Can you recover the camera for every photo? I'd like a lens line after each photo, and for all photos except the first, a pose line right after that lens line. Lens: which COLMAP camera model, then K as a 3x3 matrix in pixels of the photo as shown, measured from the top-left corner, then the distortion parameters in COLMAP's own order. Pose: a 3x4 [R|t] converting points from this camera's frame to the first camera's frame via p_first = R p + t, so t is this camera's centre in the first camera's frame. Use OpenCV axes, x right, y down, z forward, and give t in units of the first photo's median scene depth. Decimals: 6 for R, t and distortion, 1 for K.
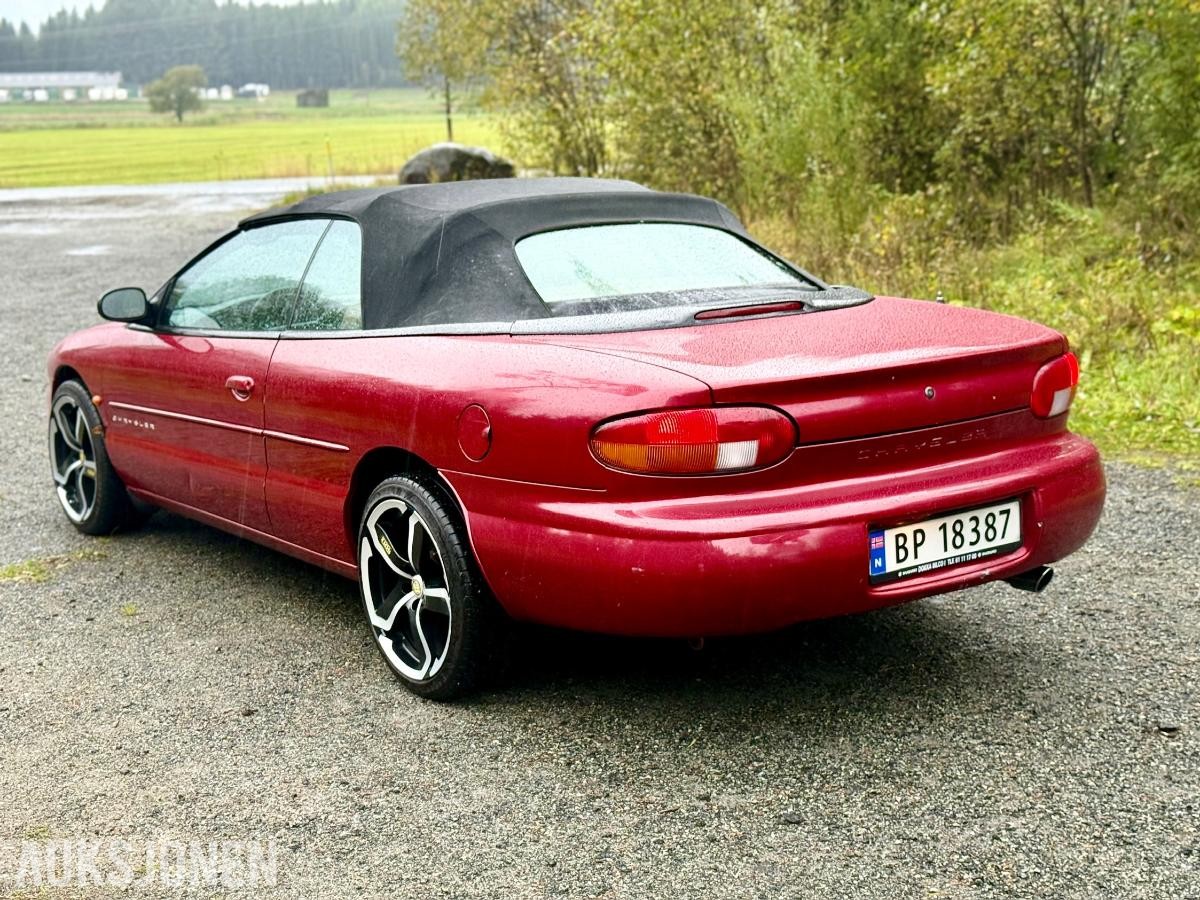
lens RADIAL K [[1776.9, 0, 600.0], [0, 1776.9, 450.0], [0, 0, 1]] dist [0.099487, -0.072632]
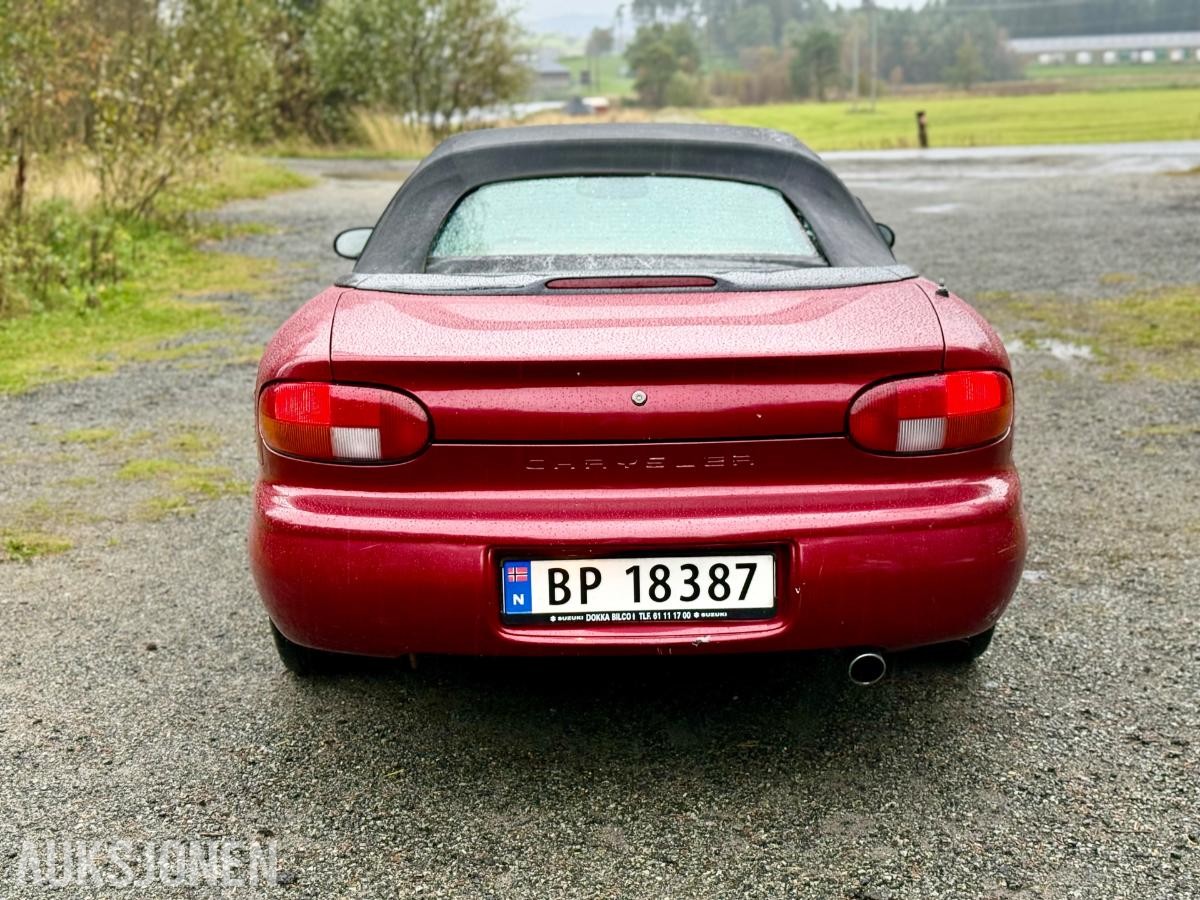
lens RADIAL K [[1776.9, 0, 600.0], [0, 1776.9, 450.0], [0, 0, 1]] dist [0.099487, -0.072632]
pose [[0.819421, 0.122453, -0.559959, 0.590394], [-0.111283, 0.992312, 0.054154, -0.048158], [0.562285, 0.017939, 0.826749, 0.335190]]
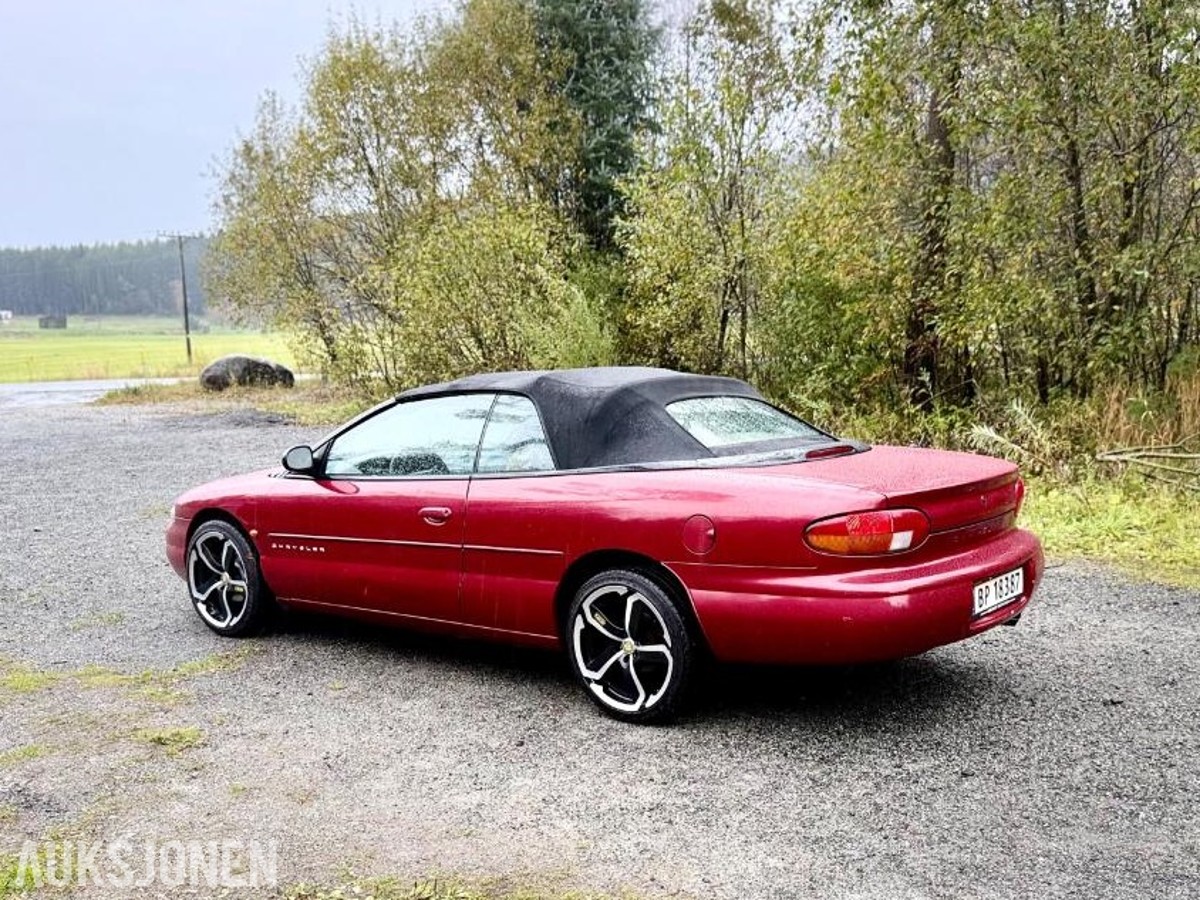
lens RADIAL K [[1244.6, 0, 670.7], [0, 1244.6, 526.7], [0, 0, 1]] dist [0.061363, -0.033928]
pose [[0.951878, -0.029775, 0.305028, -0.402547], [0.041933, 0.998563, -0.033384, 0.016770], [-0.303595, 0.044568, 0.951758, 0.032797]]
